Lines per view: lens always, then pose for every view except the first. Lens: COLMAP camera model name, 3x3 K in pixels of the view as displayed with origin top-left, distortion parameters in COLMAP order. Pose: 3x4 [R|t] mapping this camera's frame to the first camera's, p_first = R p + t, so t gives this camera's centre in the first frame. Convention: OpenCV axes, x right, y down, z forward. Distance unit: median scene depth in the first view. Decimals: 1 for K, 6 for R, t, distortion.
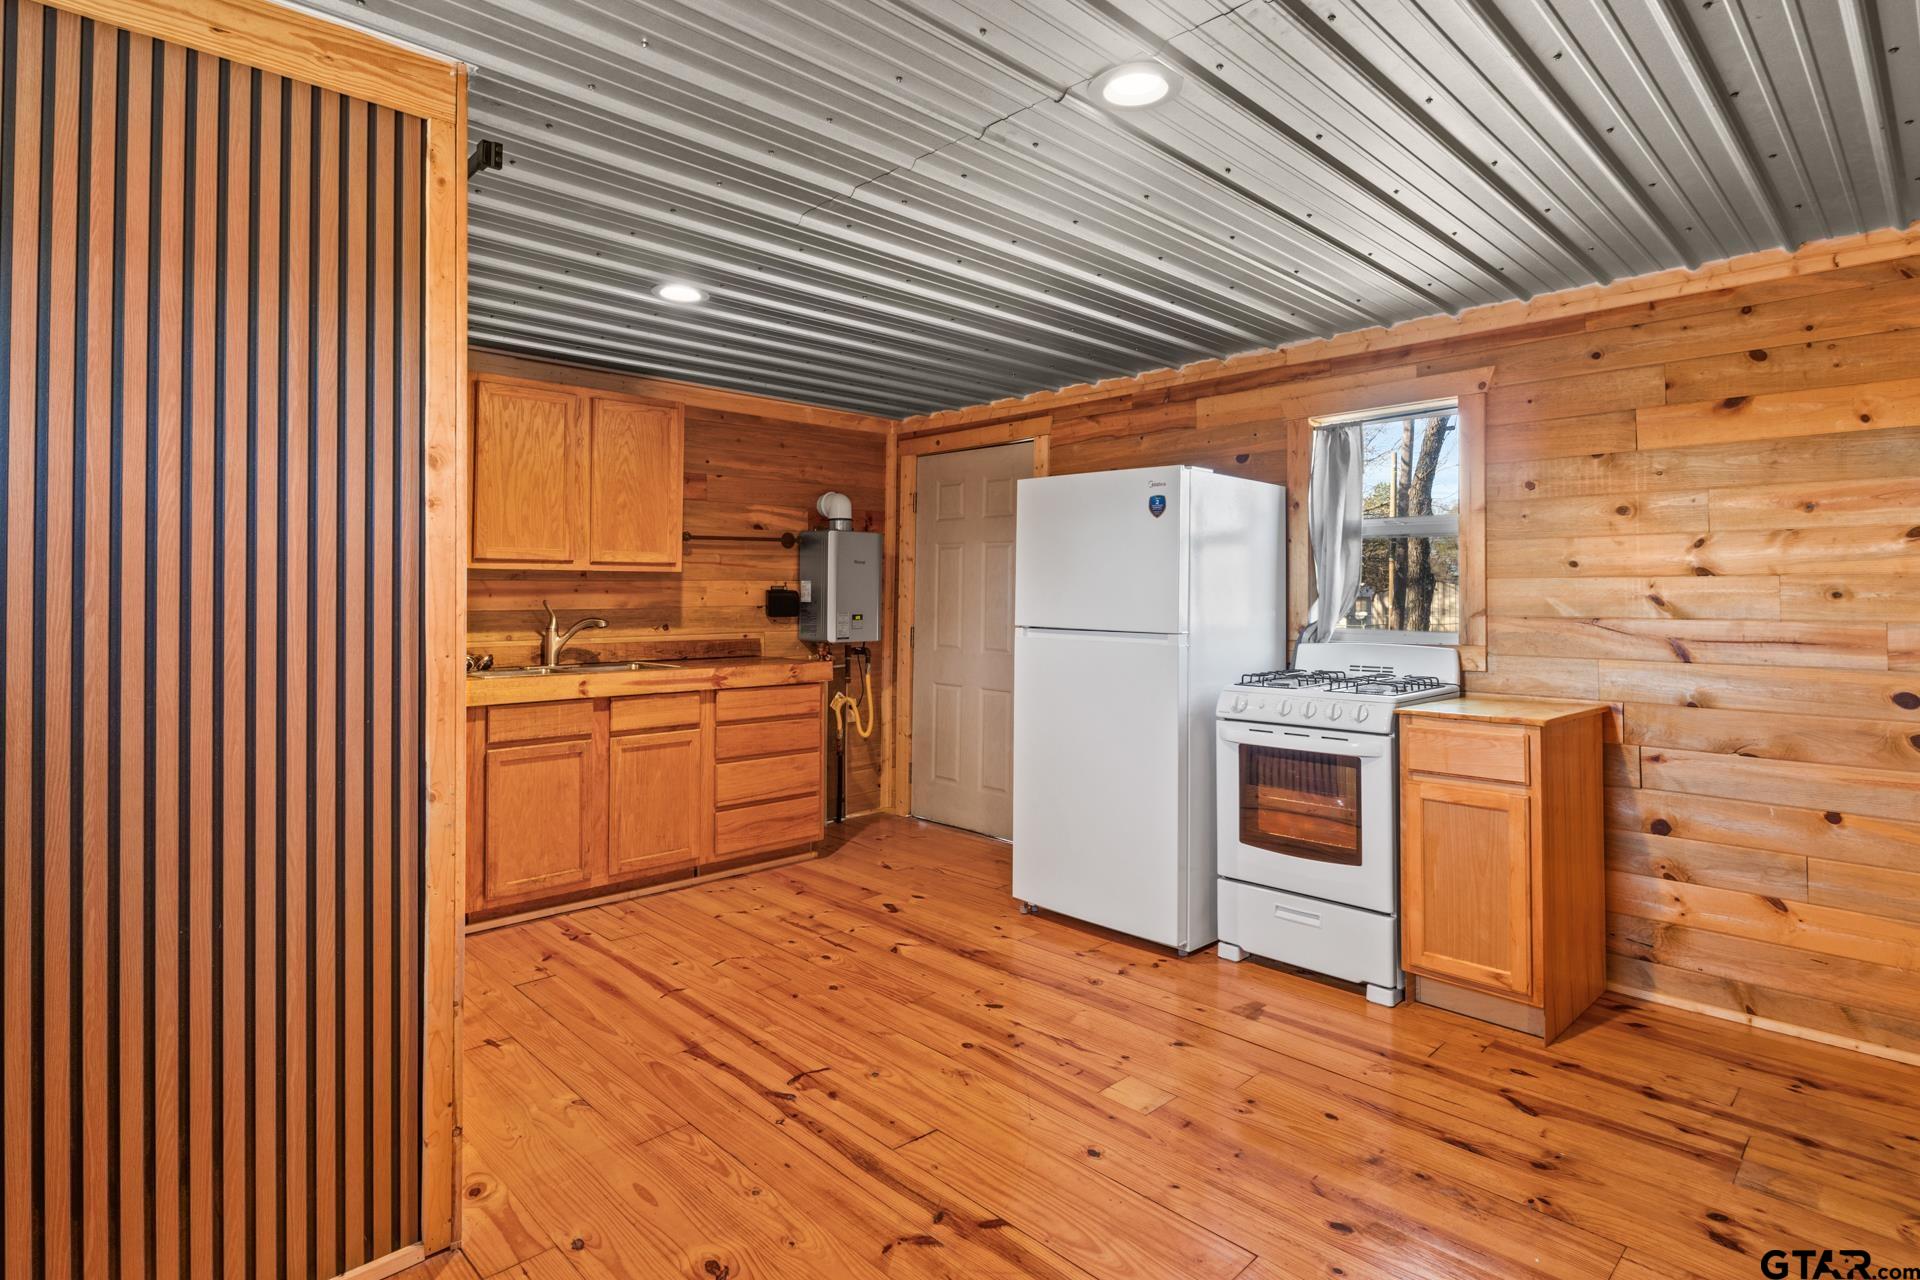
lens RADIAL K [[987.1, 0, 963.5], [0, 987.1, 575.8], [0, 0, 1]] dist [-0.003027, 0.000246]
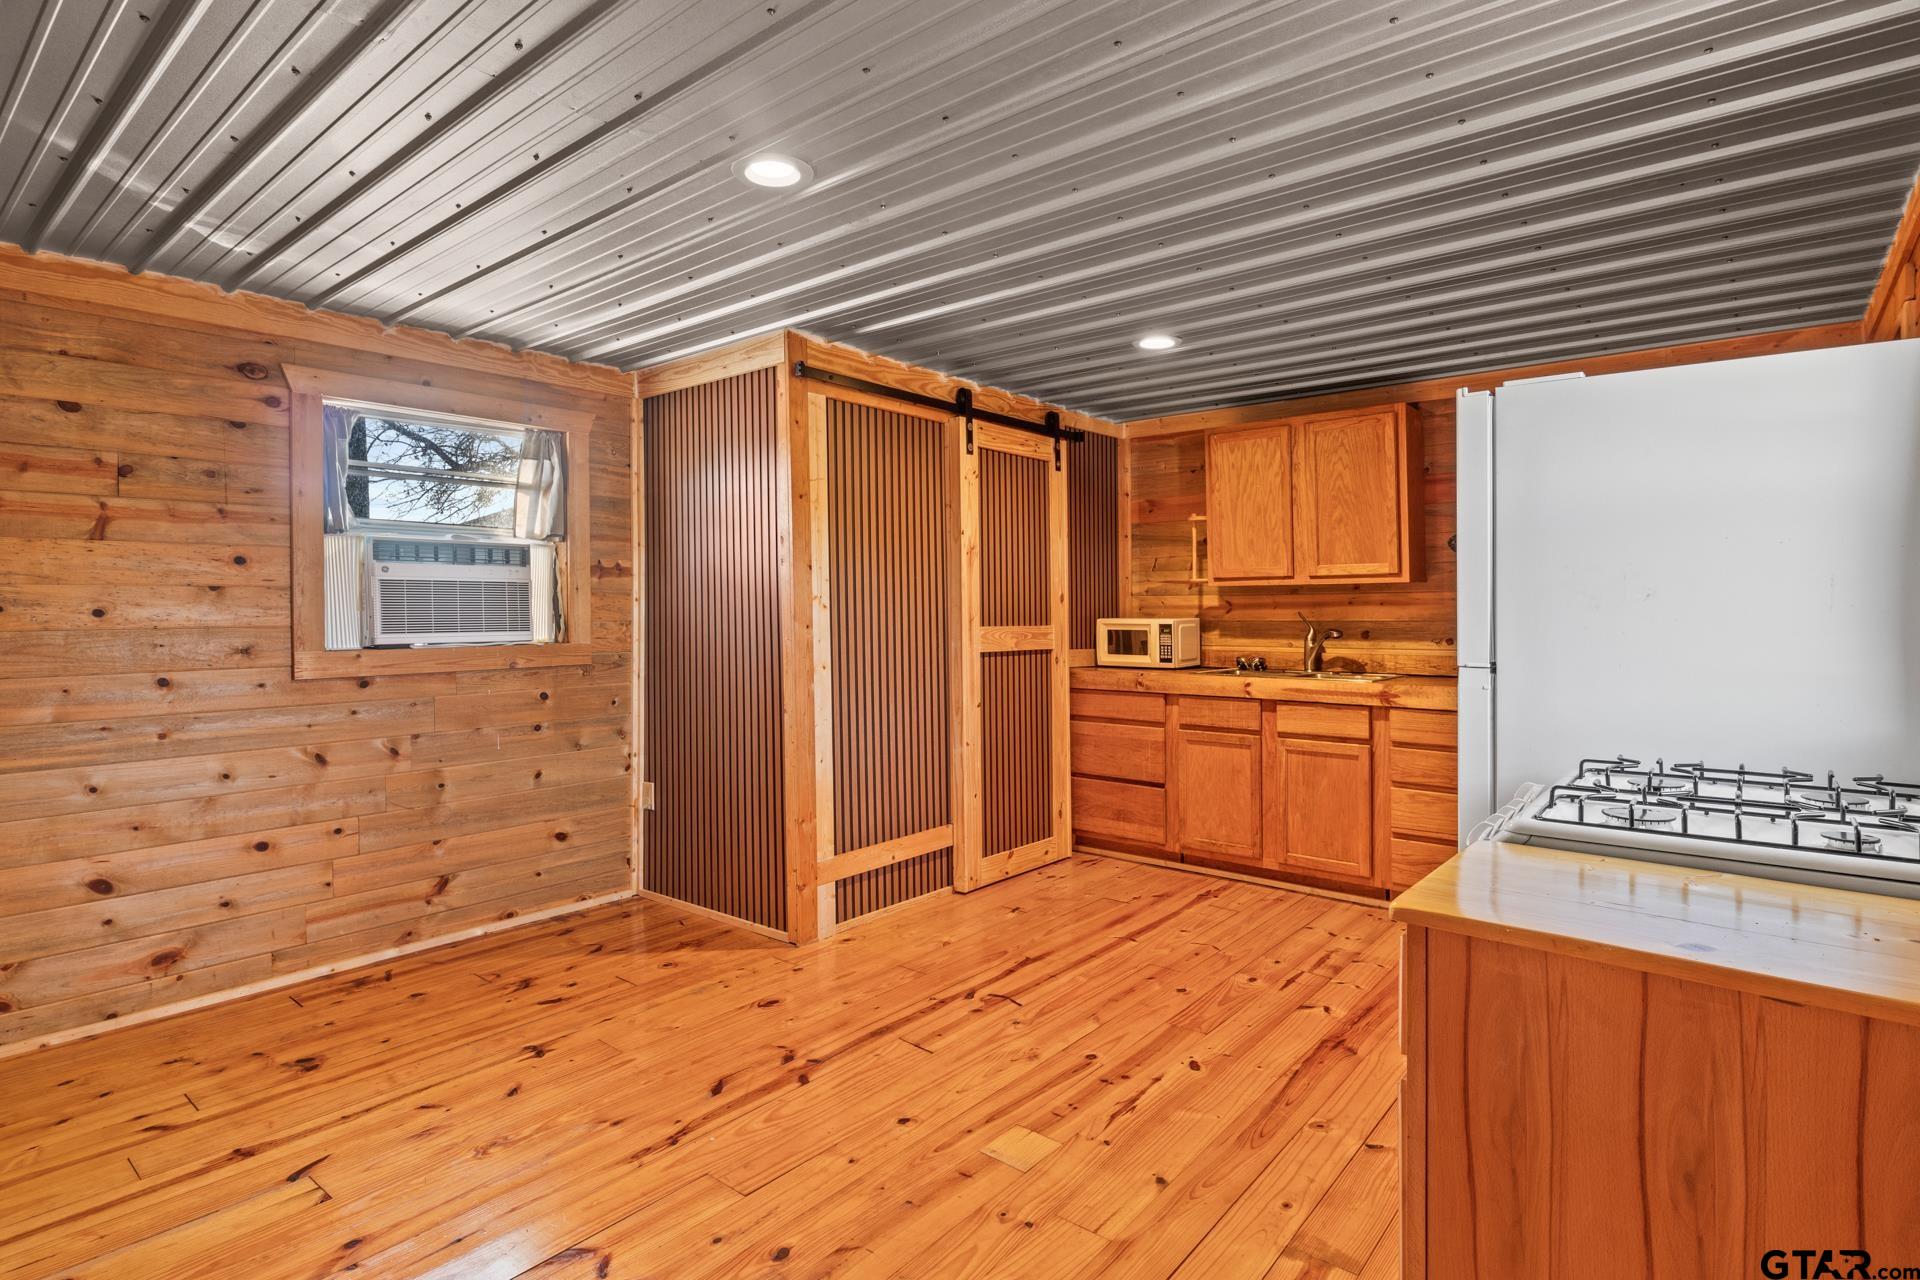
lens RADIAL K [[965.5, 0, 965.1], [0, 965.5, 618.7], [0, 0, 1]] dist [-0.004892, -0.000208]
pose [[0.110475, 0.005894, -0.993861, 0.764580], [0.022820, 0.999704, 0.008465, 0.017693], [0.993617, -0.023616, 0.110308, 0.620514]]
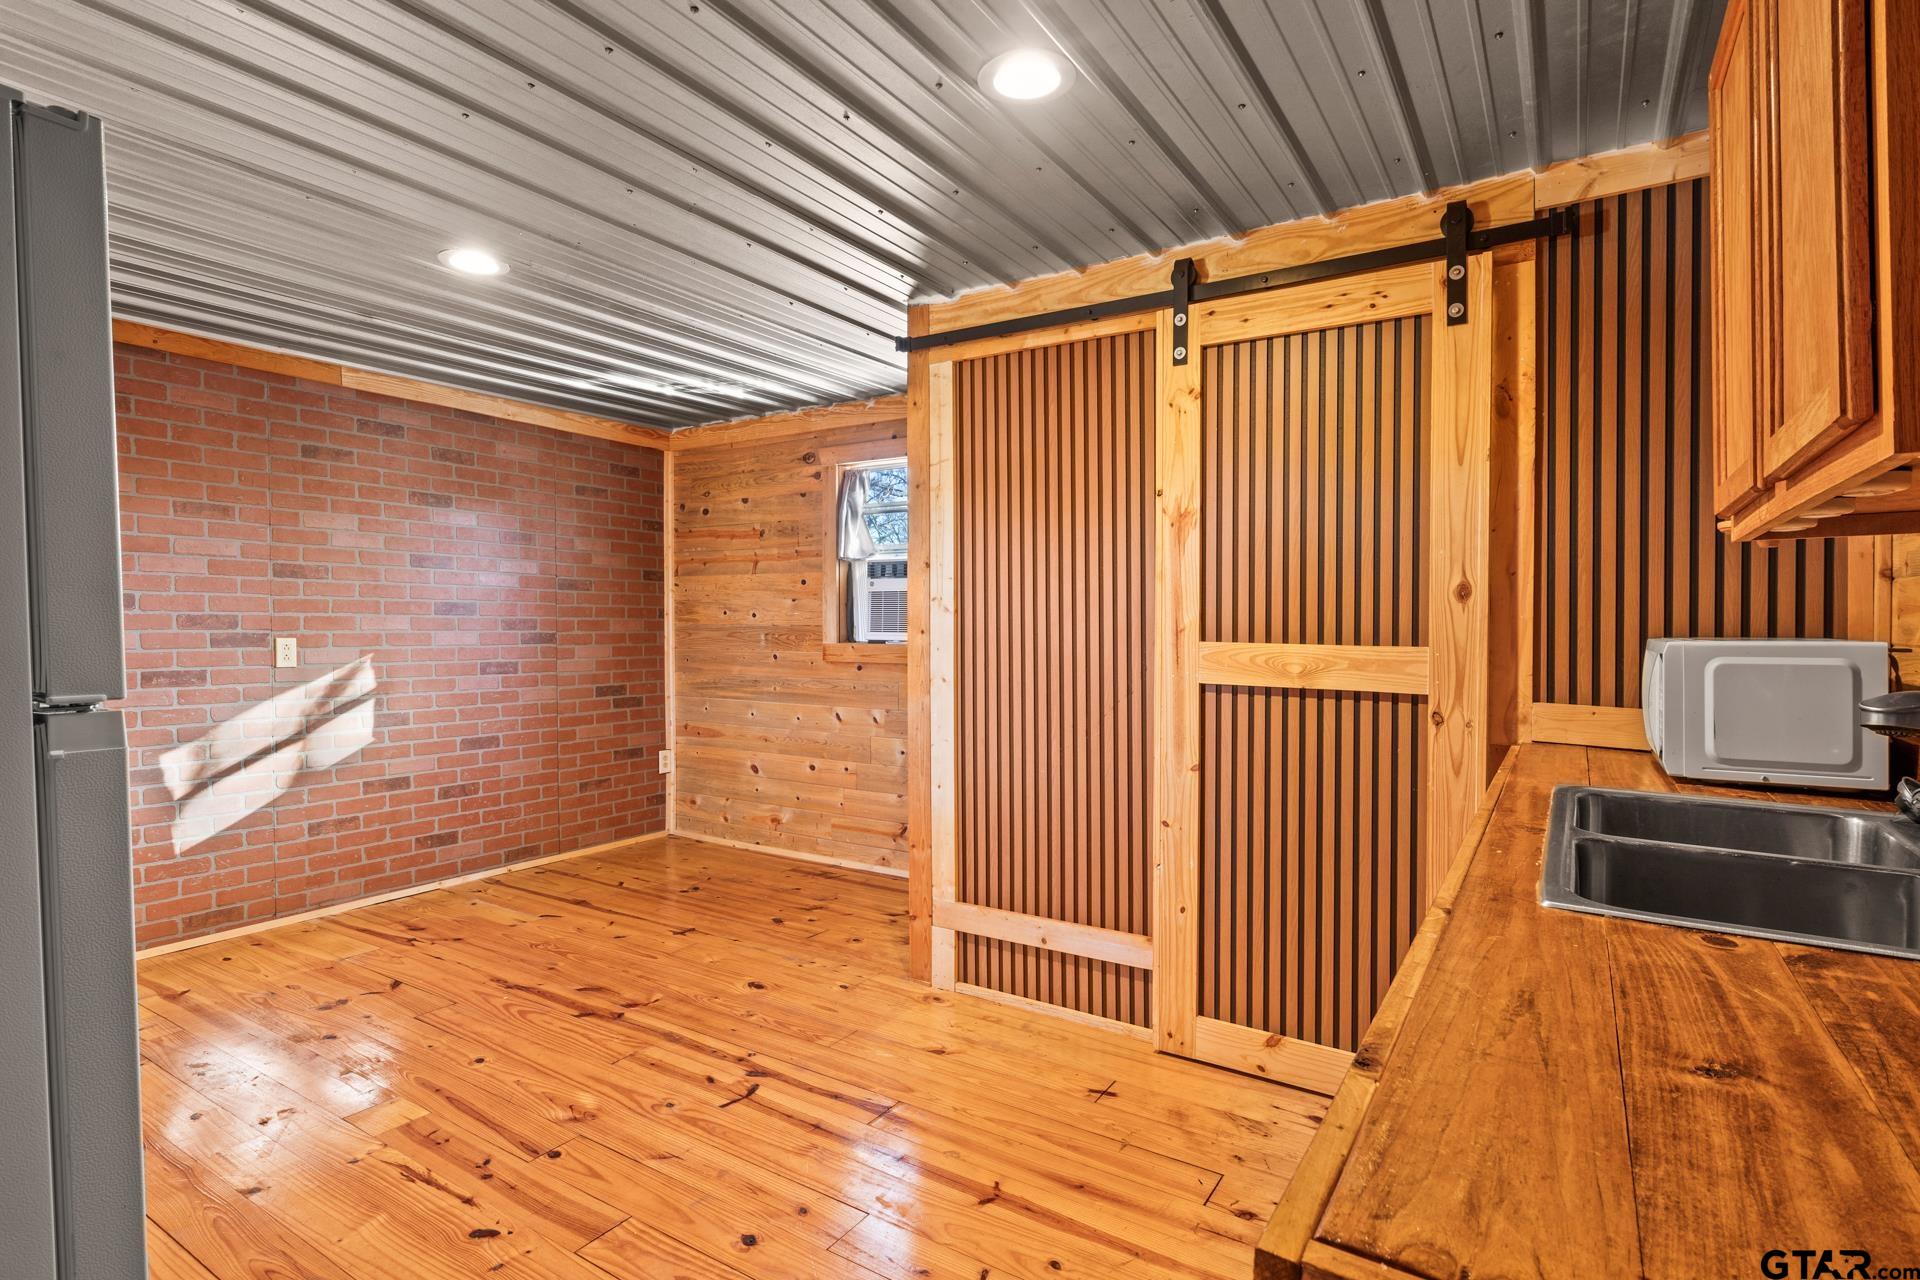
lens RADIAL K [[950.9, 0, 963.2], [0, 950.9, 664.0], [0, 0, 1]] dist [-0.001937, 0.000019]
pose [[-0.971009, -0.002665, -0.239026, -0.108501], [-0.008466, 0.999694, 0.023247, 0.040923], [0.238891, 0.024597, -0.970735, 1.463626]]
